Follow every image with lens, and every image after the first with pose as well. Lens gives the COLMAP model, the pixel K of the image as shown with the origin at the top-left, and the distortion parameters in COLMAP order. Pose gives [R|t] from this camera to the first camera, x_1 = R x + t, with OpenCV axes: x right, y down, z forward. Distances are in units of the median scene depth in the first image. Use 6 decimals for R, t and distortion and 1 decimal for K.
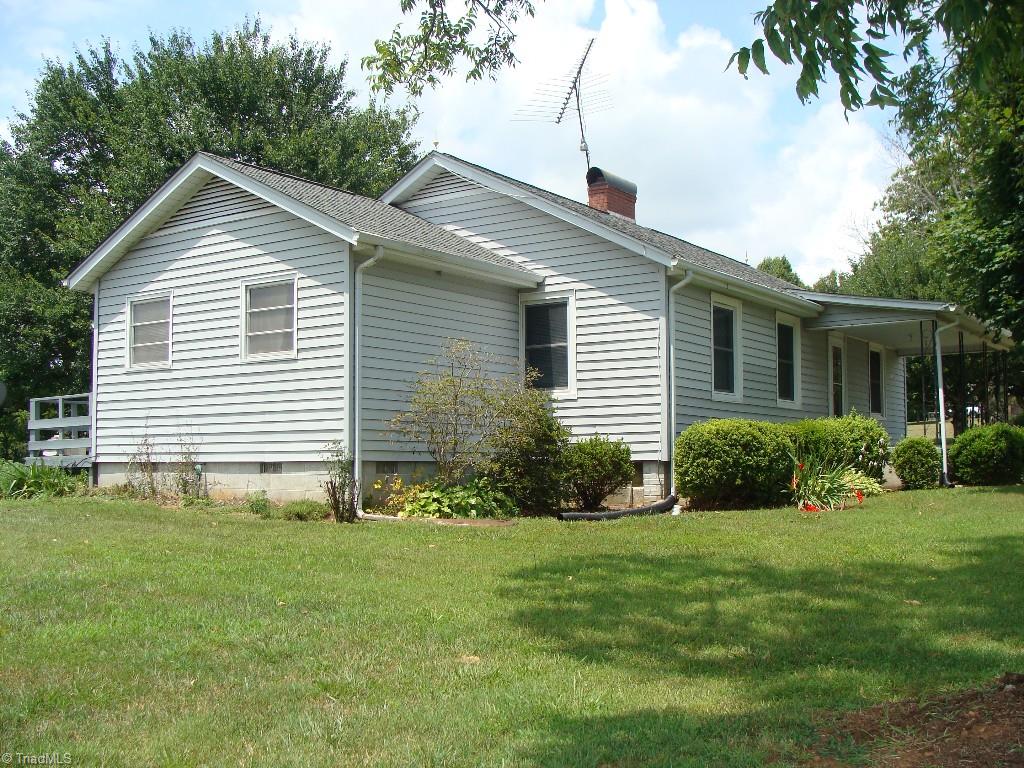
lens RADIAL K [[1132.5, 0, 512.3], [0, 1132.5, 377.3], [0, 0, 1]] dist [-0.106587, 0.000000]
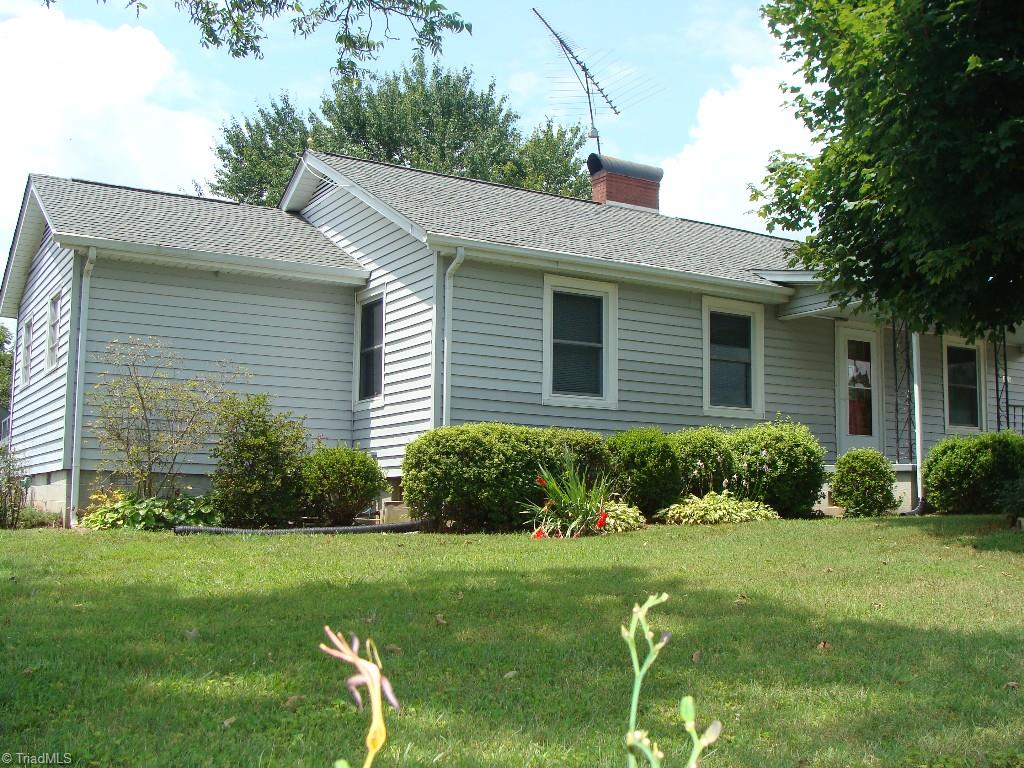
lens RADIAL K [[1132.5, 0, 506.3], [0, 1132.5, 389.1], [0, 0, 1]] dist [-0.106587, 0.000000]
pose [[0.917053, -0.034047, -0.397308, 0.515418], [0.021223, 0.999103, -0.036631, 0.041277], [0.398199, 0.025161, 0.916954, 0.251956]]
